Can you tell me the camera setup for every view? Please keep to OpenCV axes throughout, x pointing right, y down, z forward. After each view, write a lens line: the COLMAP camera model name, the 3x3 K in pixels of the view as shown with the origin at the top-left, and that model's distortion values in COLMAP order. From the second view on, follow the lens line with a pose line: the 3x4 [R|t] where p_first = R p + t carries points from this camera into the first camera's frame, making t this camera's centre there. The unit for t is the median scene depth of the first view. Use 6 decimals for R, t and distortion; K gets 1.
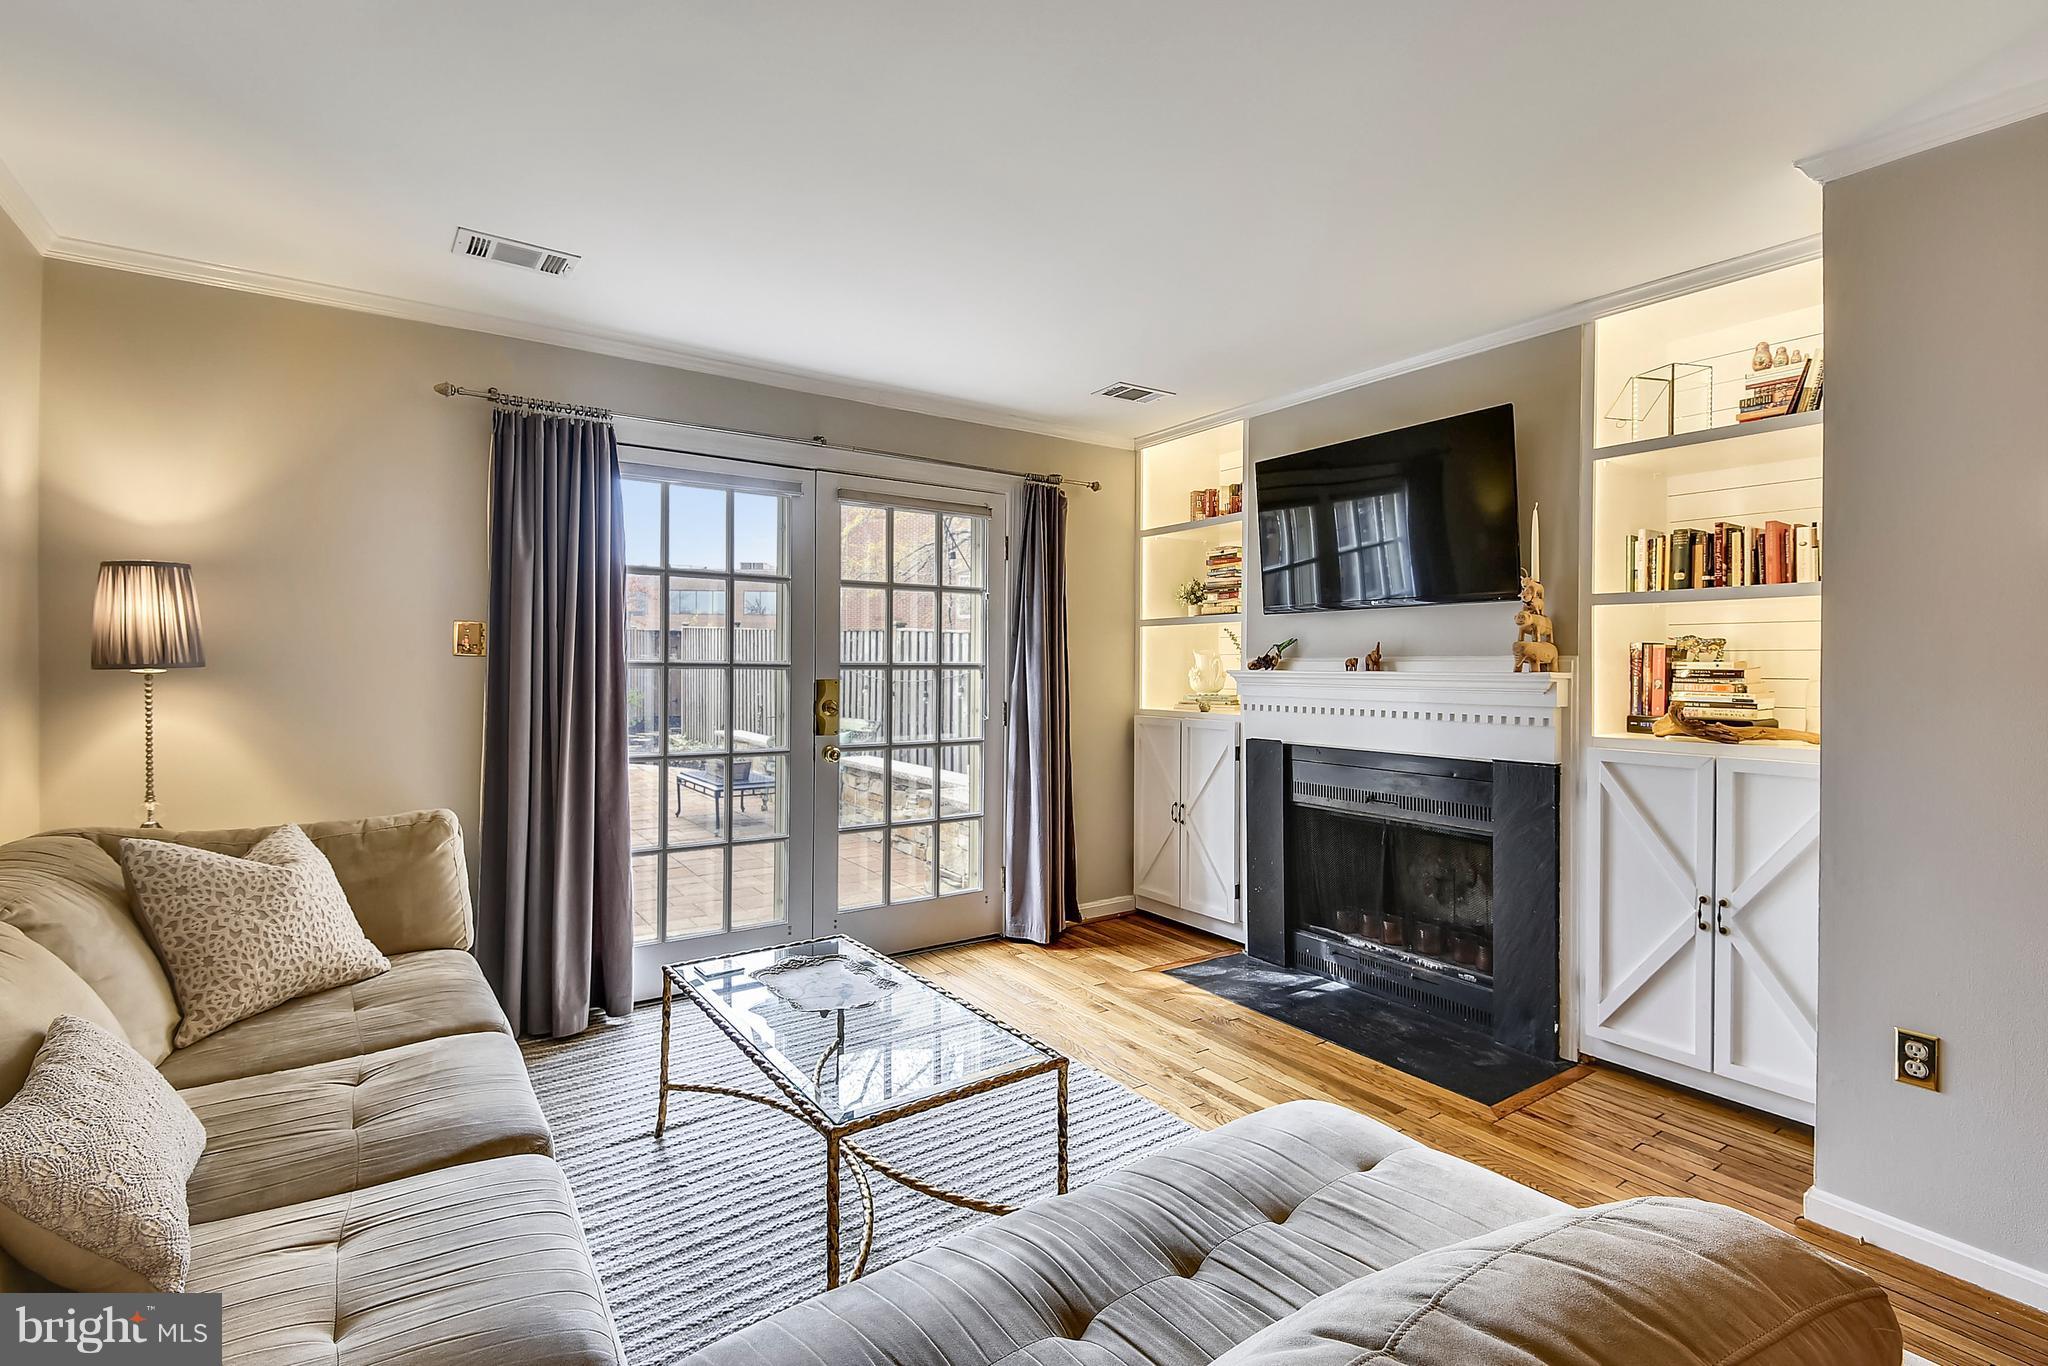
lens RADIAL K [[925.8, 0, 1033.2], [0, 925.8, 675.2], [0, 0, 1]] dist [-0.004522, -0.002774]
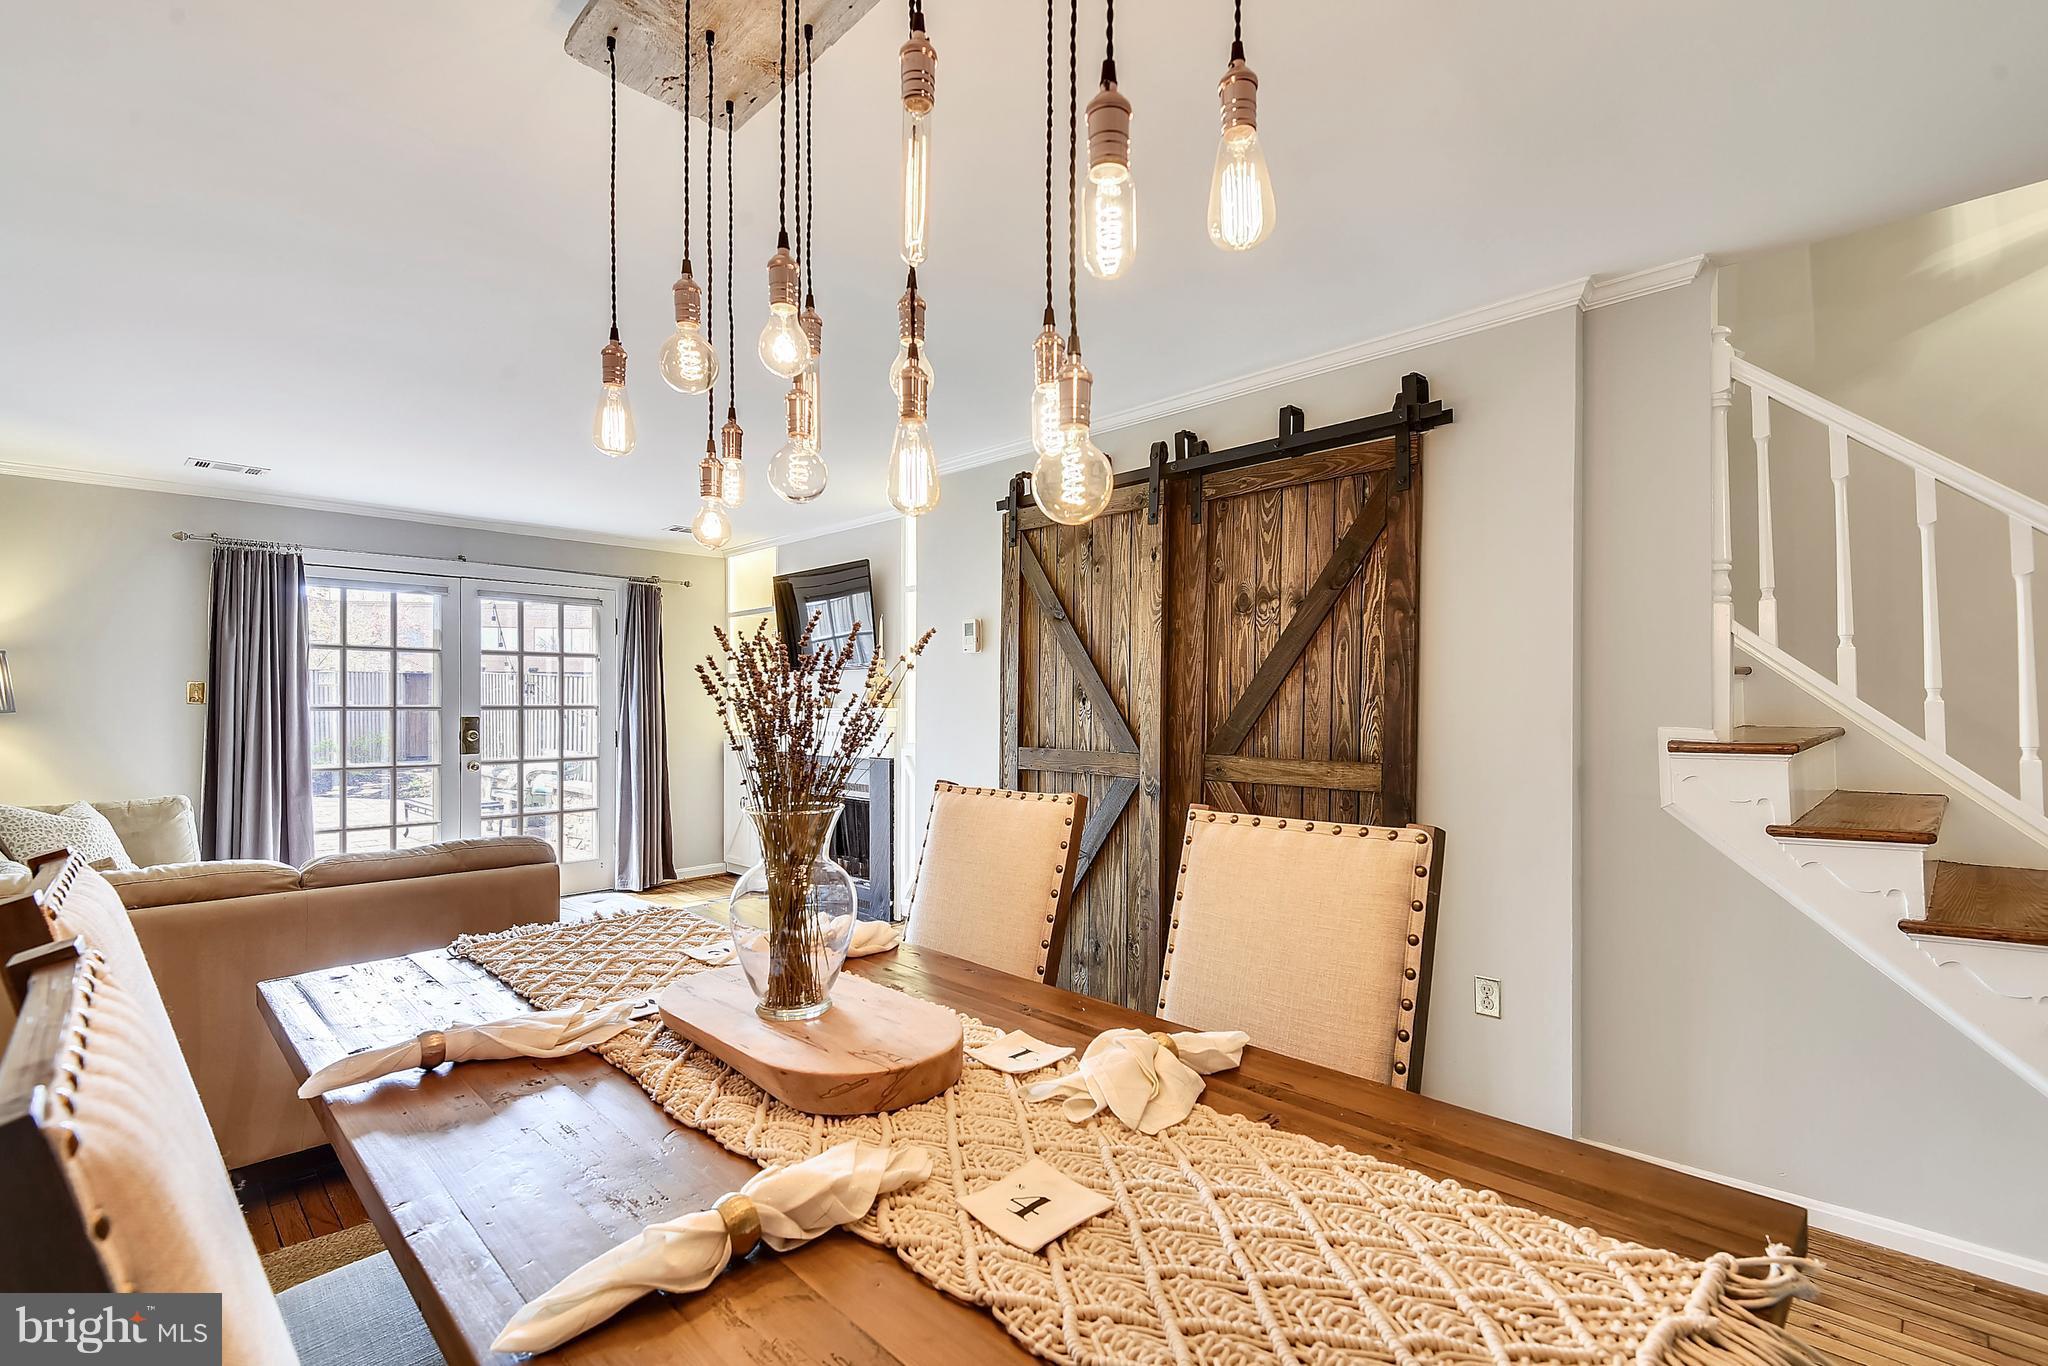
lens RADIAL K [[925.8, 0, 1042.4], [0, 925.8, 709.8], [0, 0, 1]] dist [-0.004522, -0.002774]
pose [[0.980459, -0.005317, 0.196651, 0.403697], [0.005443, 0.999985, -0.000100, -0.001484], [-0.196648, 0.001168, 0.980474, -0.671686]]
